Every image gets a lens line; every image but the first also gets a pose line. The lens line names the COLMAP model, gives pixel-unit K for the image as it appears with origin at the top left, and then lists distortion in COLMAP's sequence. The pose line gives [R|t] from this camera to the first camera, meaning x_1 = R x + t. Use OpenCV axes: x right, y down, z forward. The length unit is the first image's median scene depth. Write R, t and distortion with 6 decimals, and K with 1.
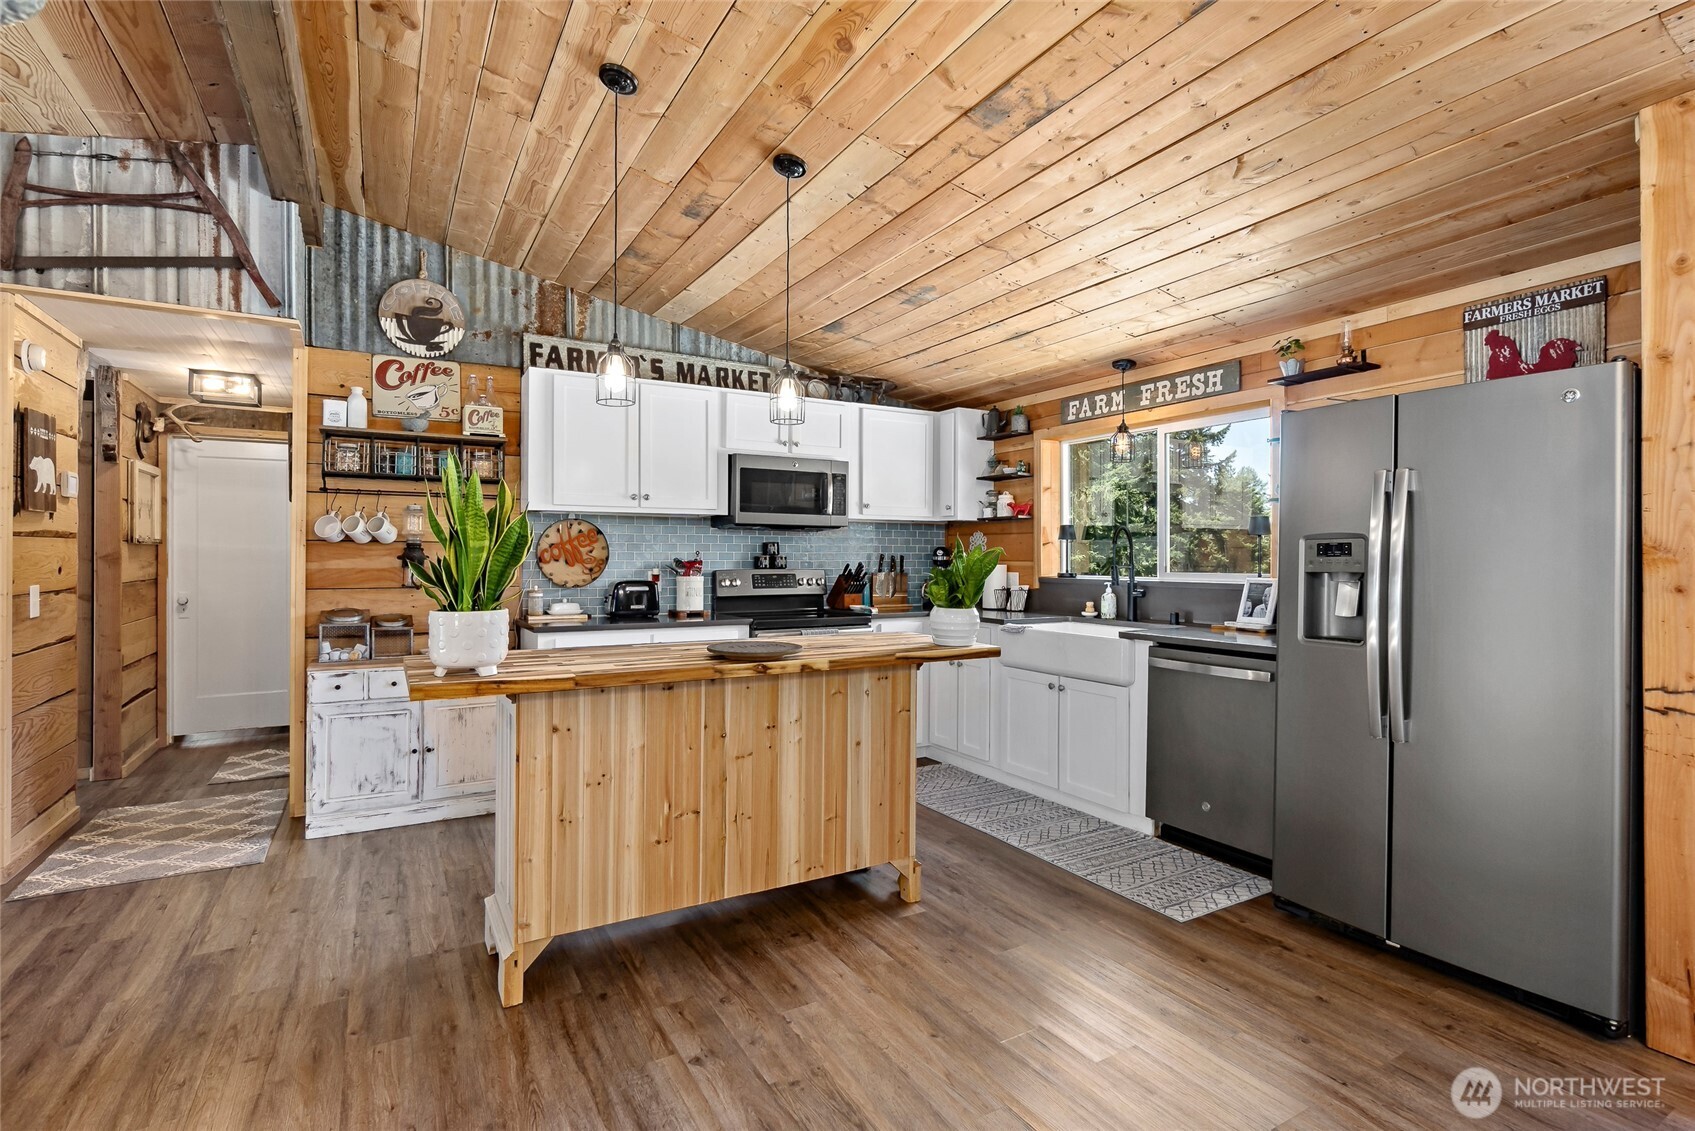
lens RADIAL K [[798.1, 0, 846.6], [0, 798.1, 559.2], [0, 0, 1]] dist [-0.013799, 0.005526]
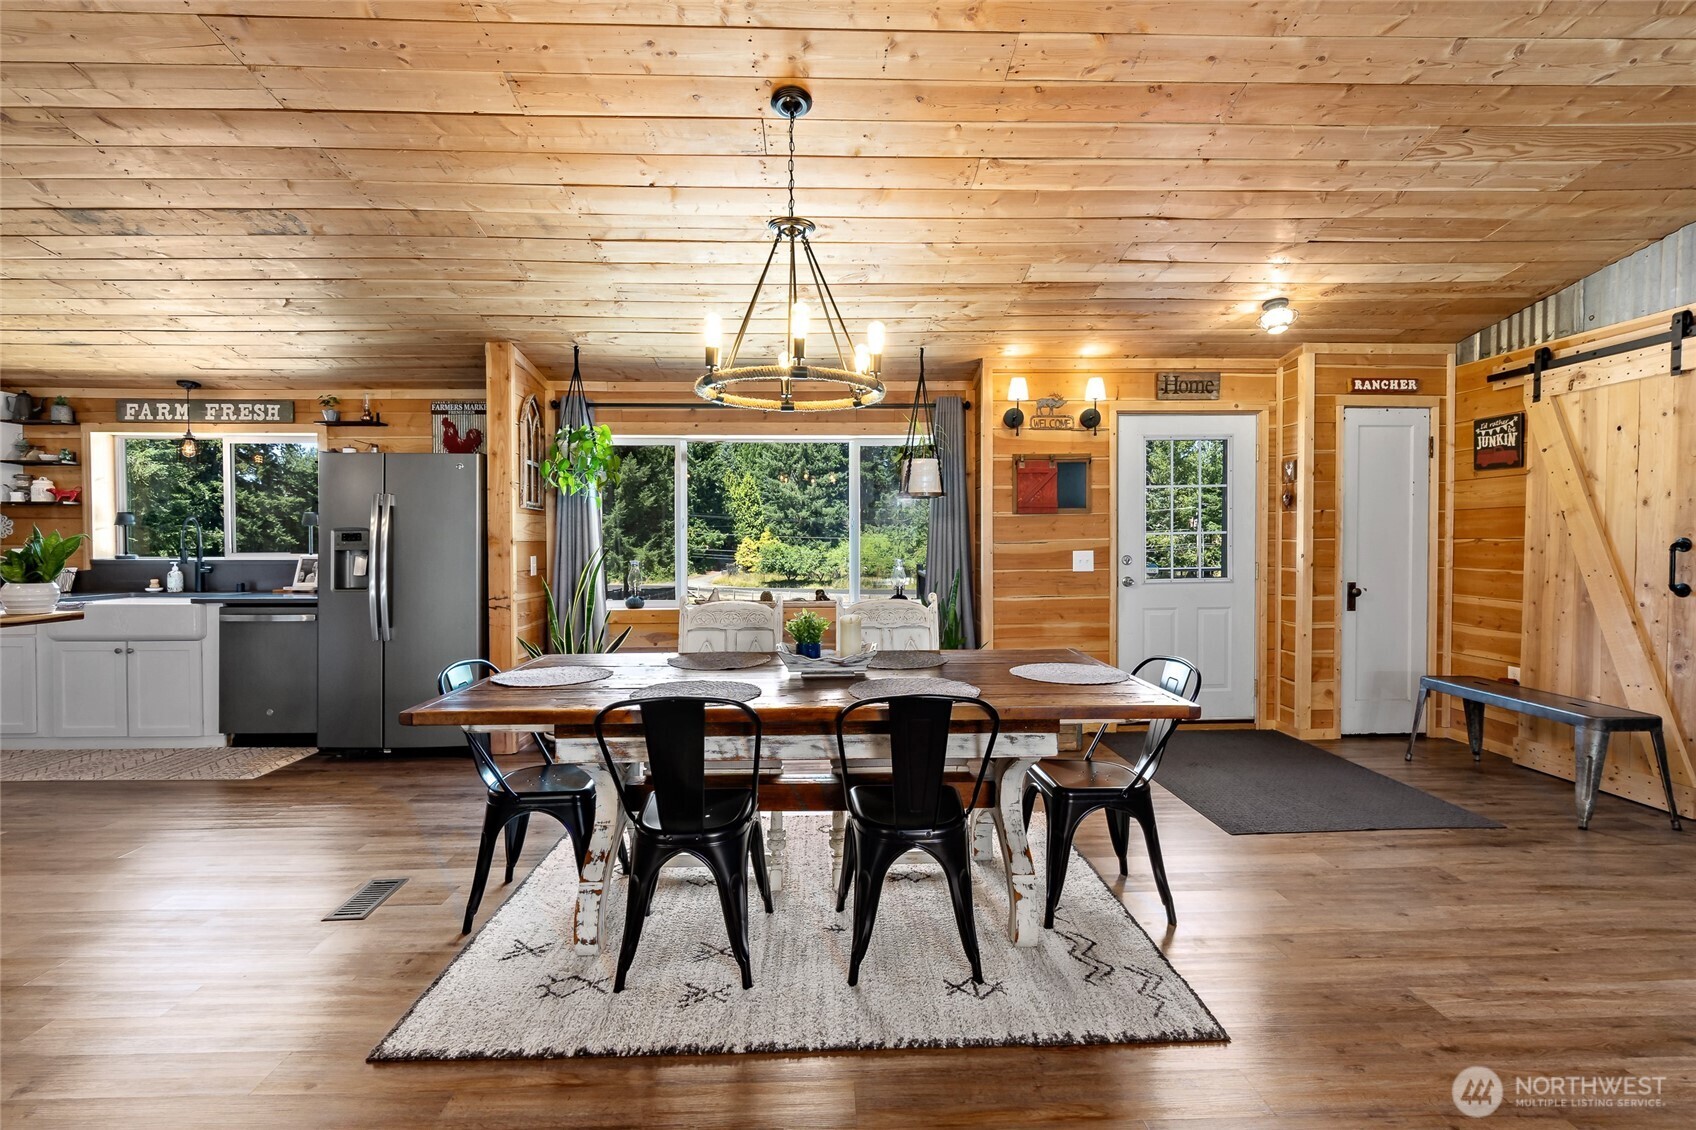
lens RADIAL K [[750.8, 0, 841.7], [0, 750.8, 552.5], [0, 0, 1]] dist [-0.001816, -0.000061]
pose [[0.476856, -0.015282, 0.878849, -0.206525], [0.002515, 0.999868, 0.016022, -0.001033], [-0.878978, -0.005430, 0.476831, -0.471924]]
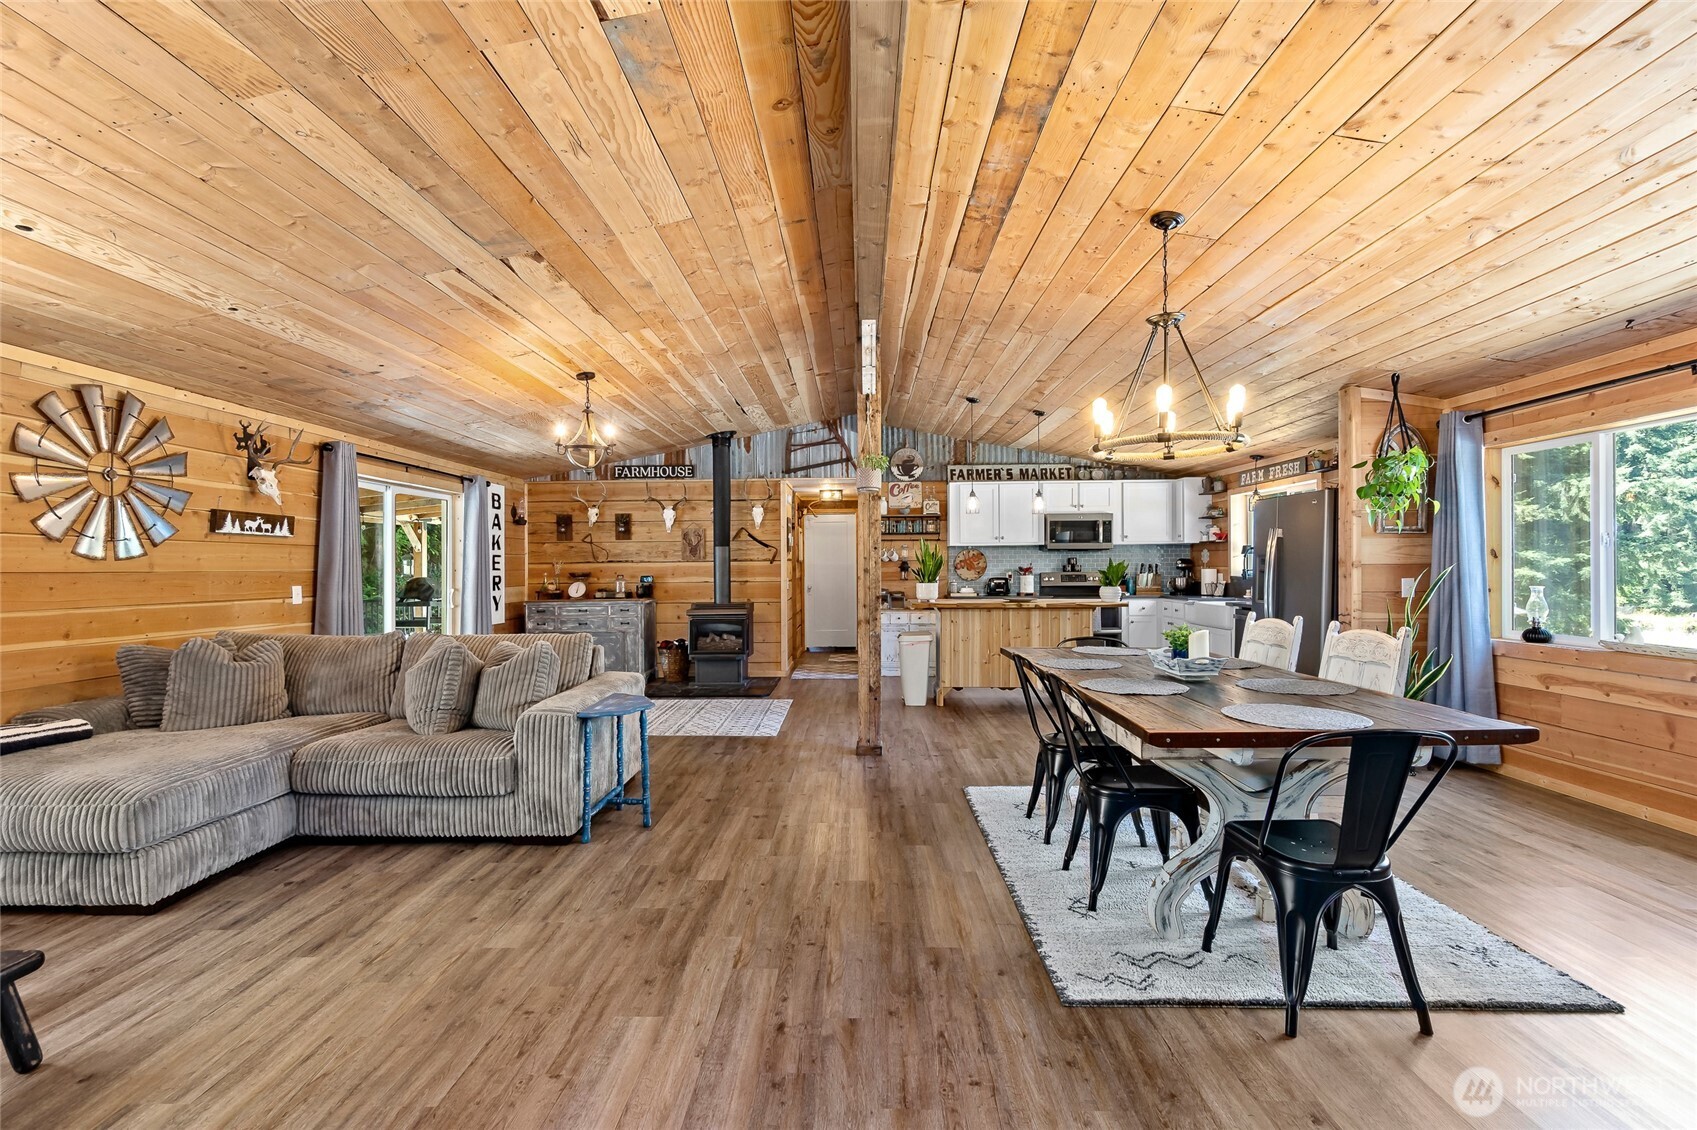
lens RADIAL K [[749.7, 0, 843.8], [0, 749.7, 561.2], [0, 0, 1]] dist [0.000098, 0.001076]
pose [[0.853091, -0.011156, -0.521643, 0.467381], [0.007349, 0.999929, -0.009367, -0.000410], [0.521710, 0.004157, 0.853113, -1.002951]]
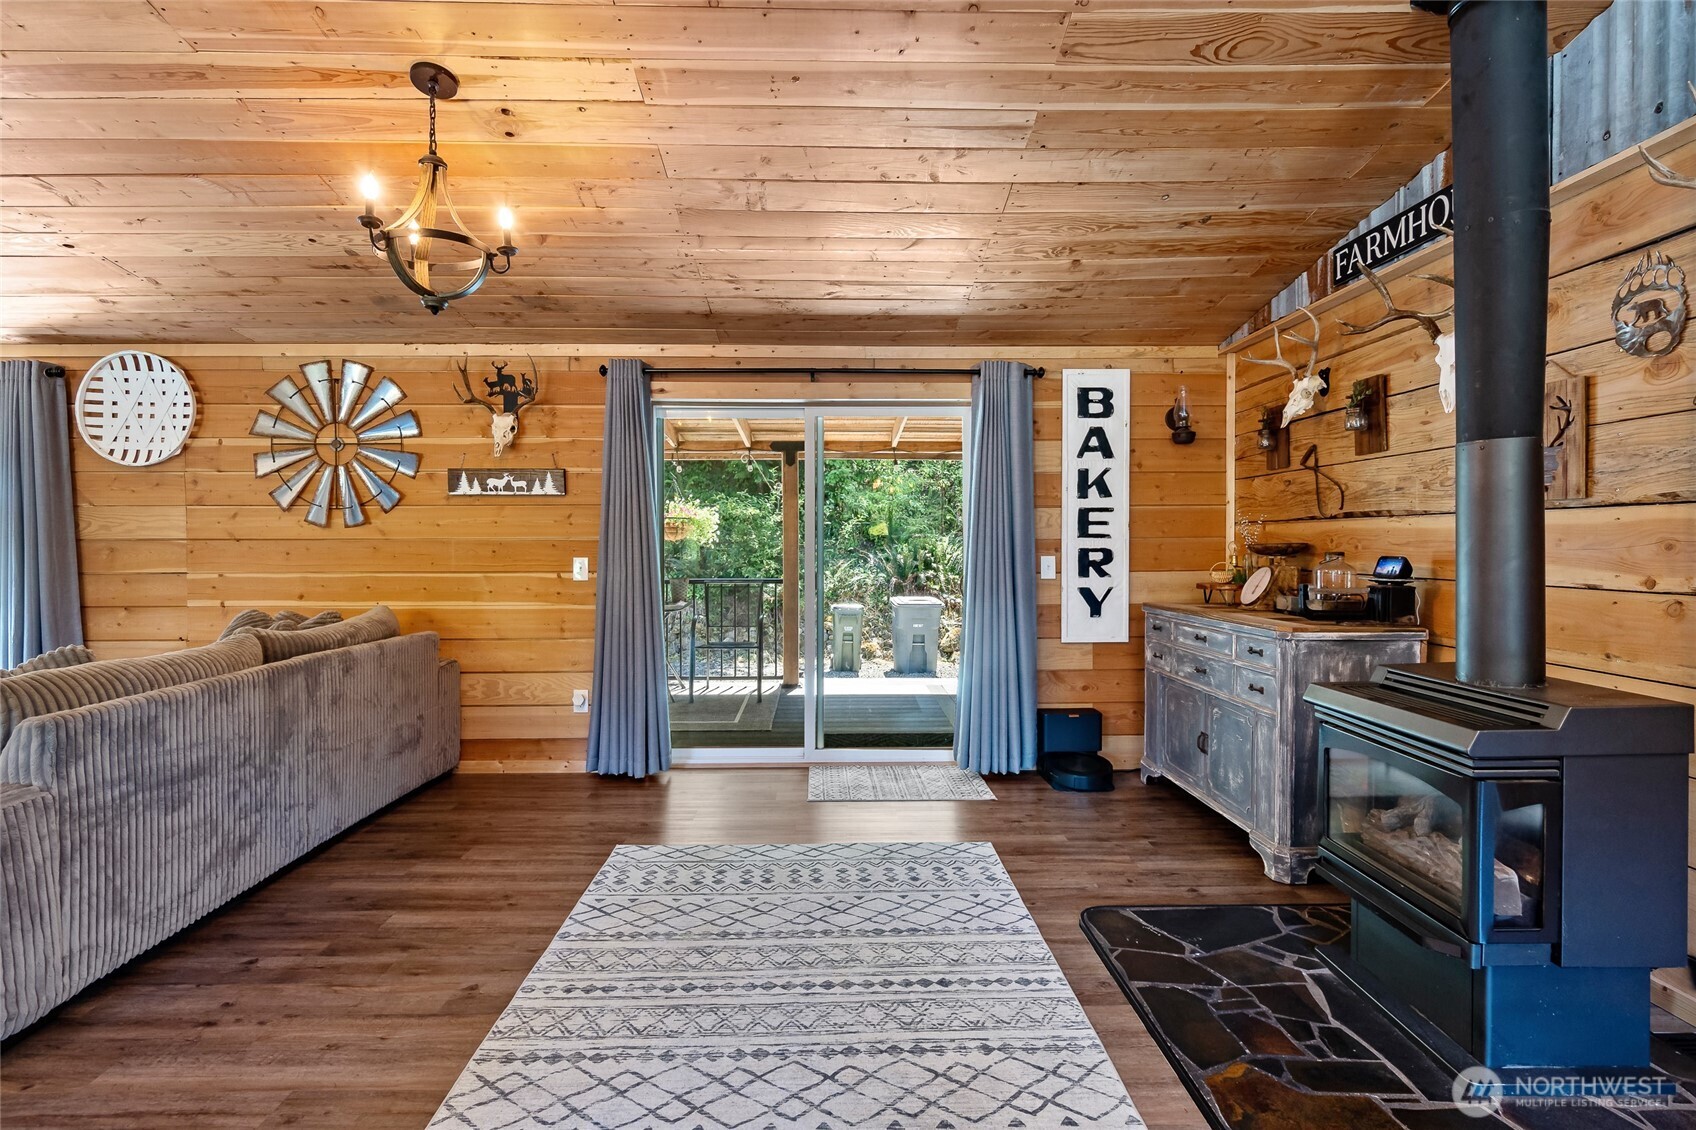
lens RADIAL K [[814.8, 0, 846.7], [0, 814.8, 549.1], [0, 0, 1]] dist [-0.005278, 0.000482]
pose [[-0.483666, 0.011555, -0.875177, -0.227113], [0.002346, 0.999926, 0.011906, -0.000065], [0.875250, 0.003706, -0.483657, 0.458615]]
